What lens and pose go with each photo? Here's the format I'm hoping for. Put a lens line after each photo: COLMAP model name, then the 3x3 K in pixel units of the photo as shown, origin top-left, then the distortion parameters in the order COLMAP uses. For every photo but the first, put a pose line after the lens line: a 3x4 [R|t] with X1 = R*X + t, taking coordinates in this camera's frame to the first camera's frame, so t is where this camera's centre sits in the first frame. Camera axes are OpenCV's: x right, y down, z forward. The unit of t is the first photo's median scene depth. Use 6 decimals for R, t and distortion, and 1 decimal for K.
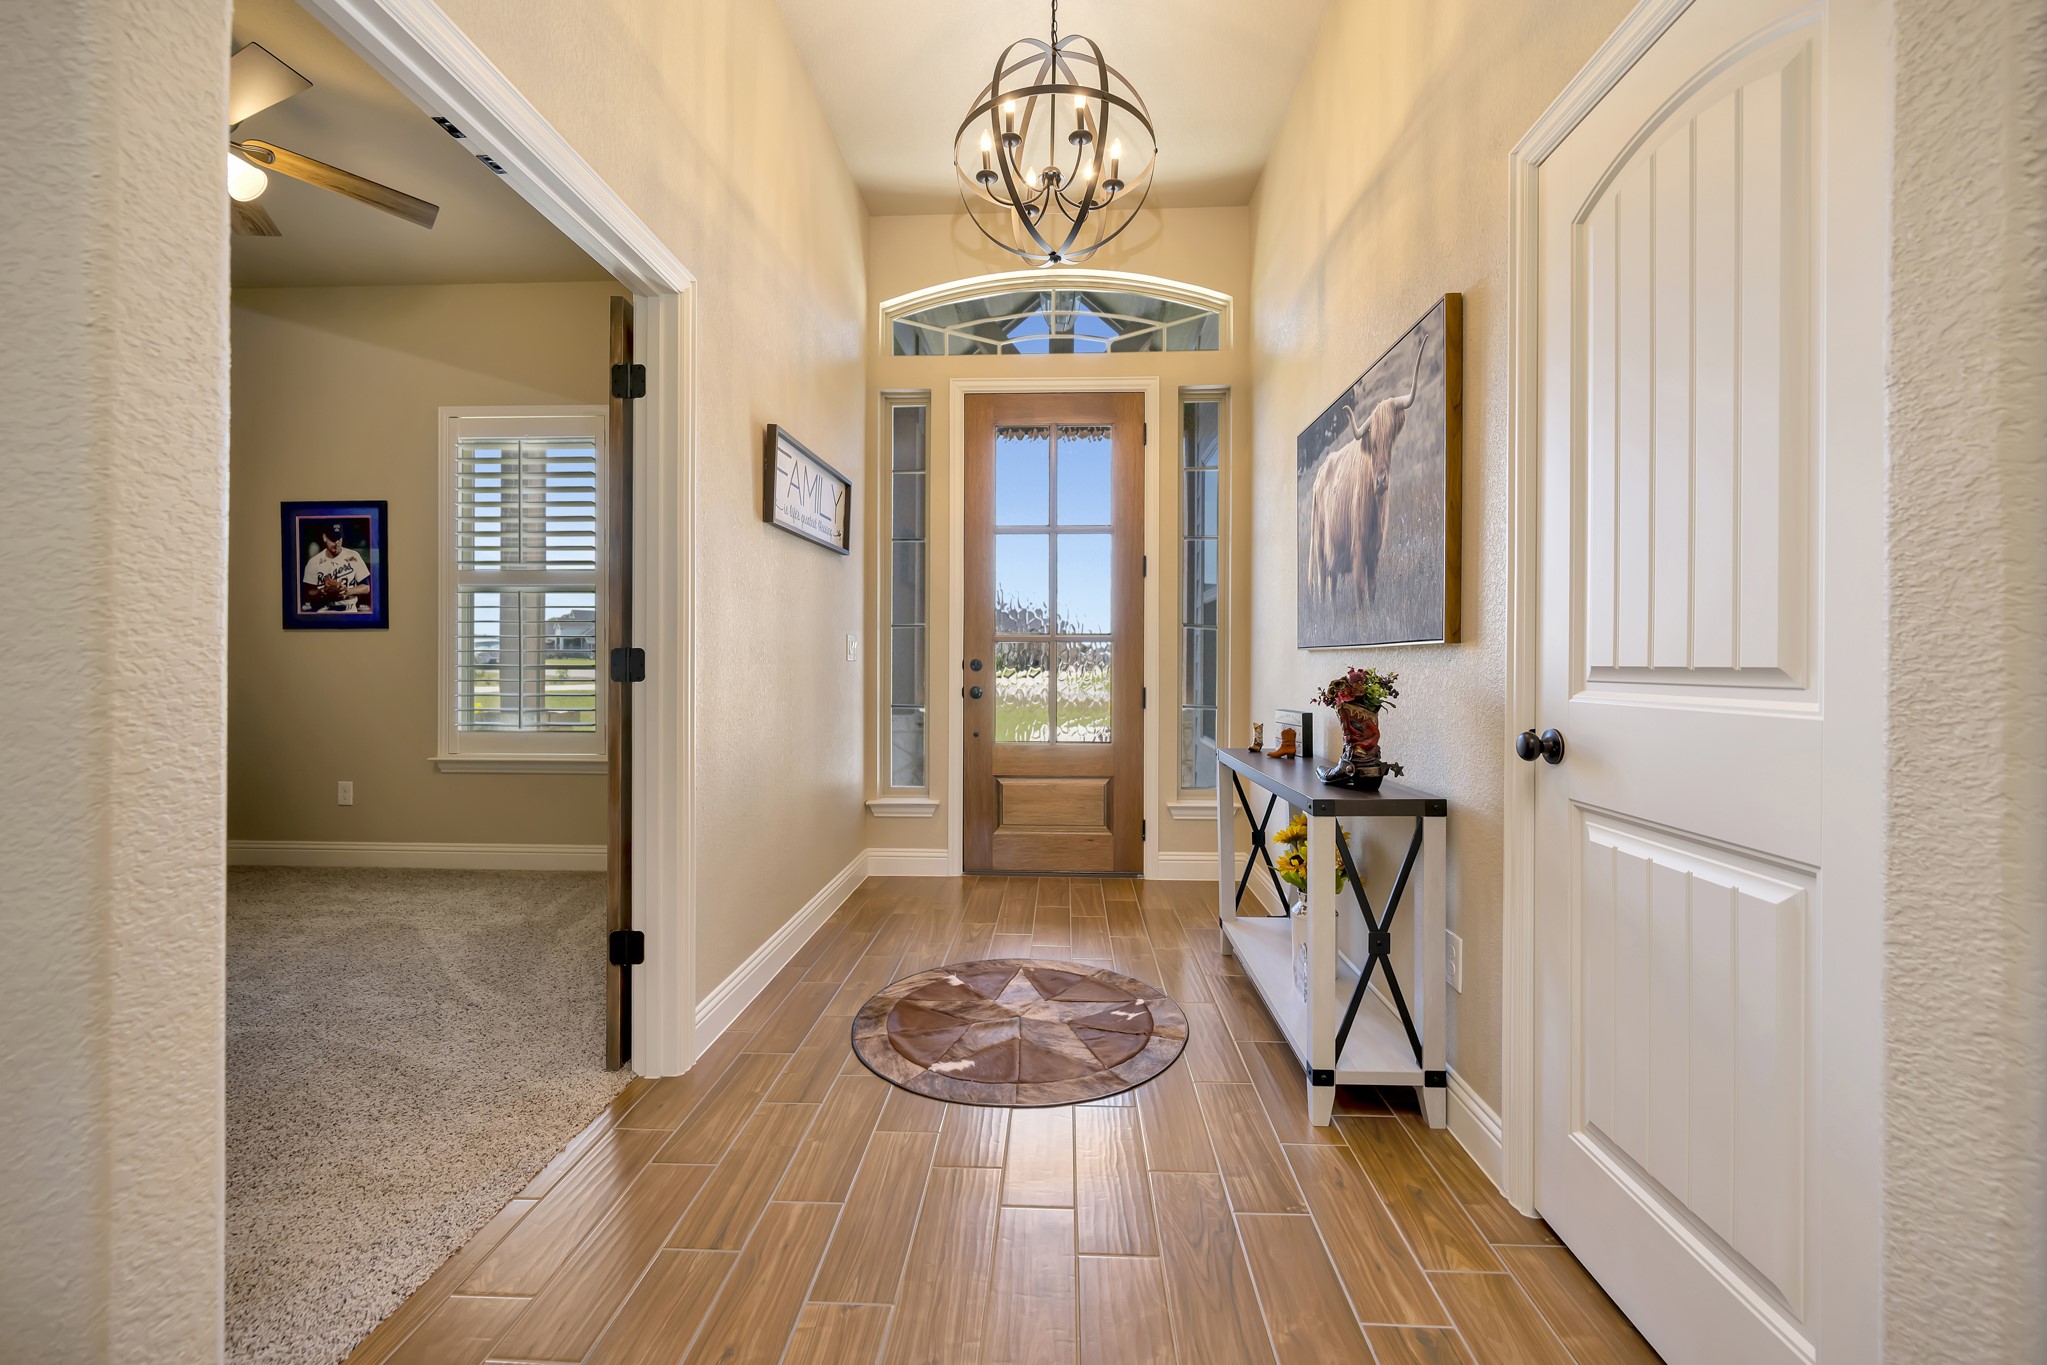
lens RADIAL K [[809.7, 0, 1019.1], [0, 809.7, 666.8], [0, 0, 1]] dist [0.000299, -0.000403]
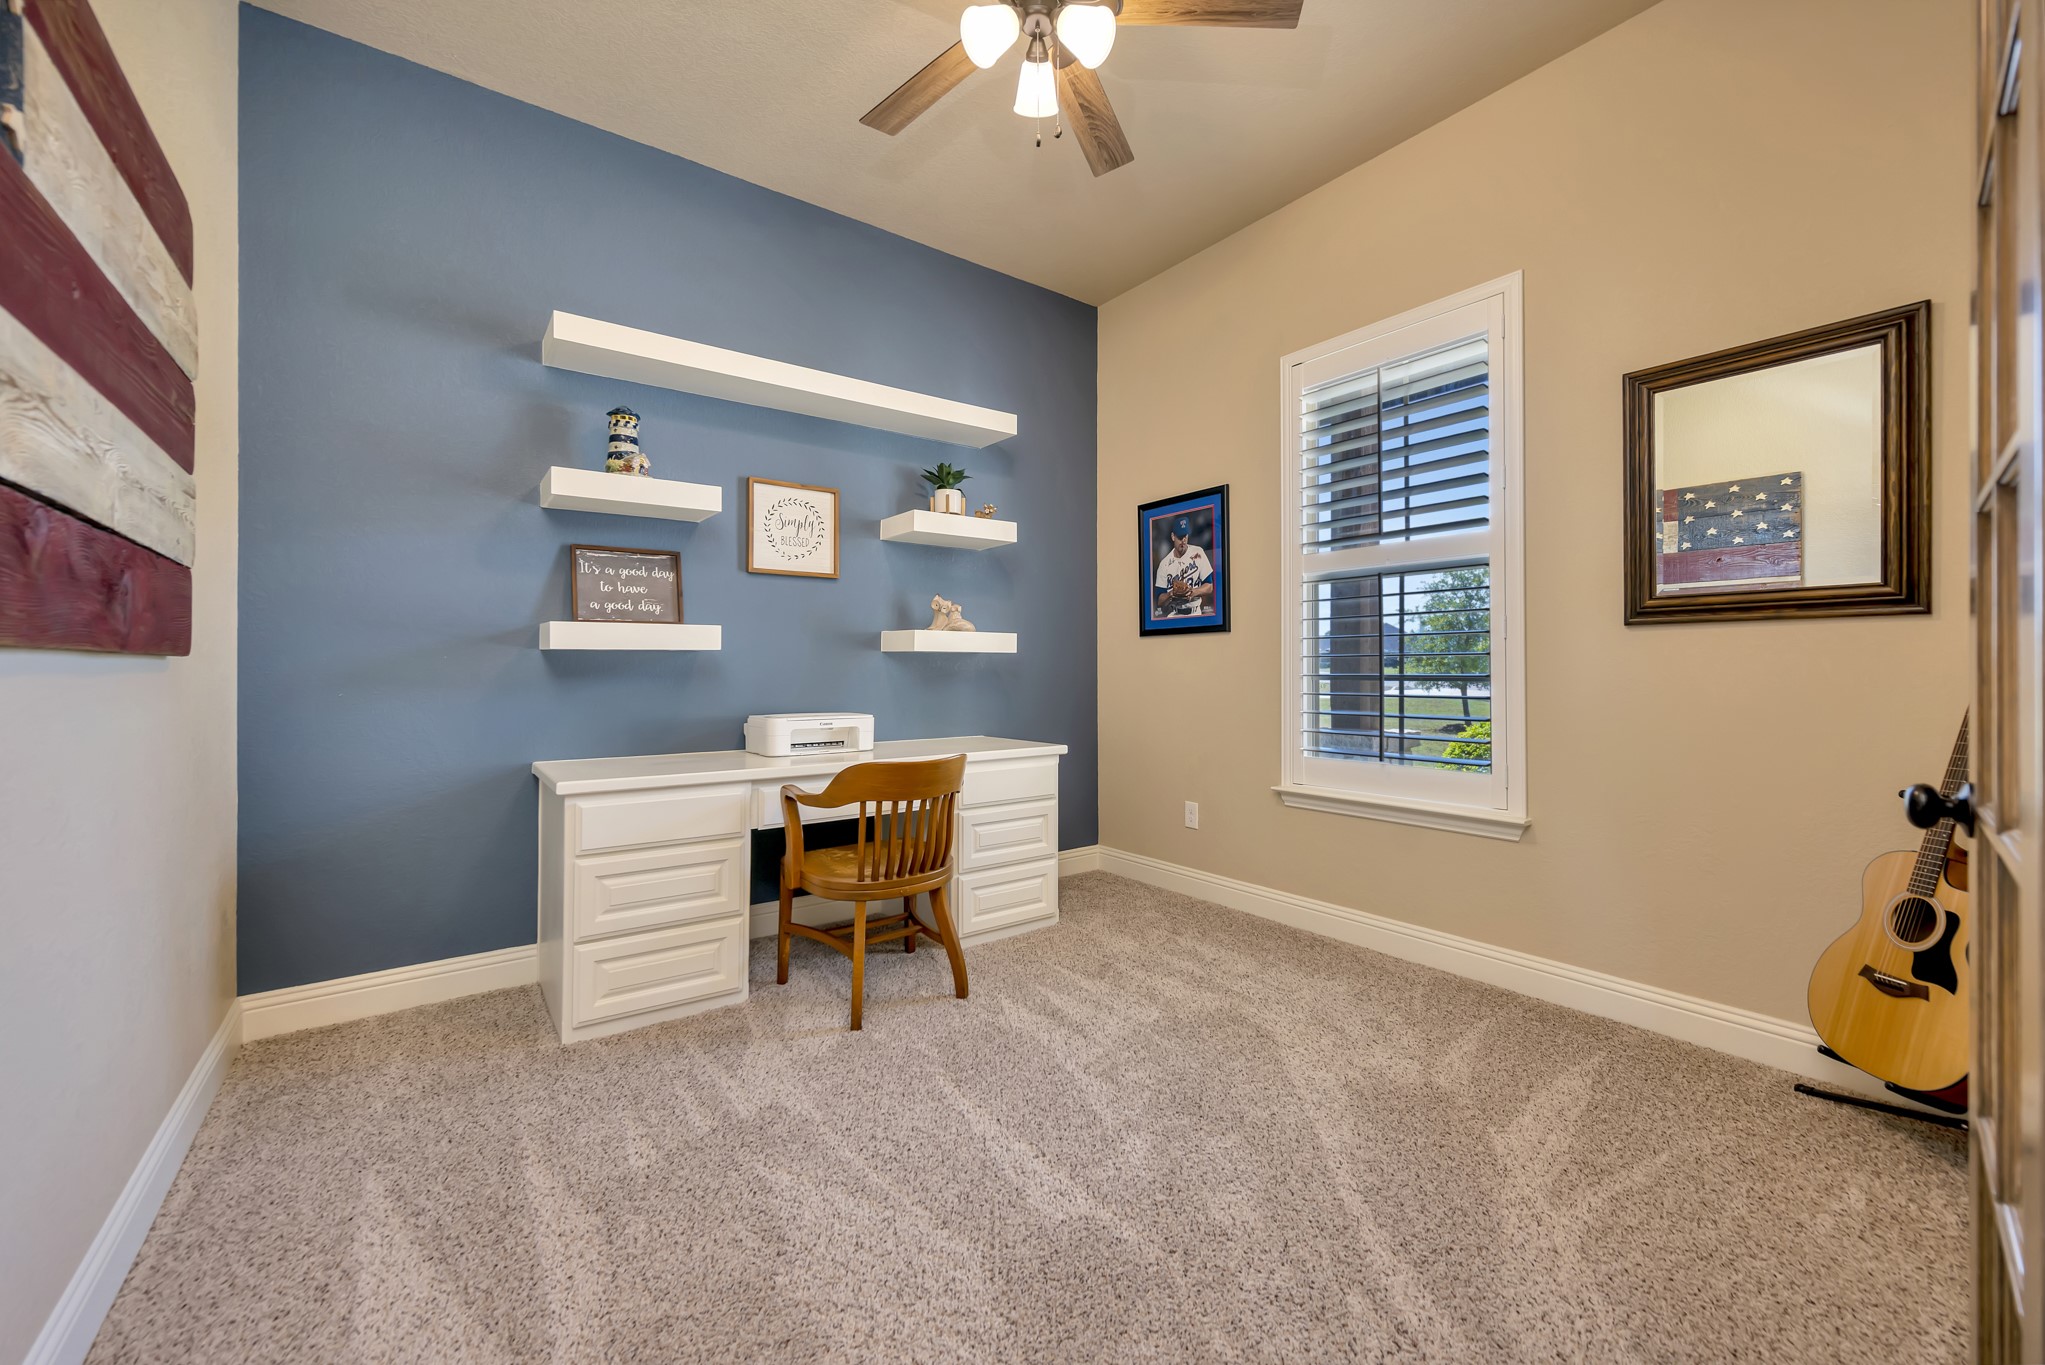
lens RADIAL K [[808.9, 0, 1021.3], [0, 808.9, 674.1], [0, 0, 1]] dist [0.000299, -0.000403]
pose [[0.629025, -0.004396, -0.777373, -0.250639], [0.002584, 0.999990, -0.003564, 0.000266], [0.777381, 0.000233, 0.629030, 0.285946]]
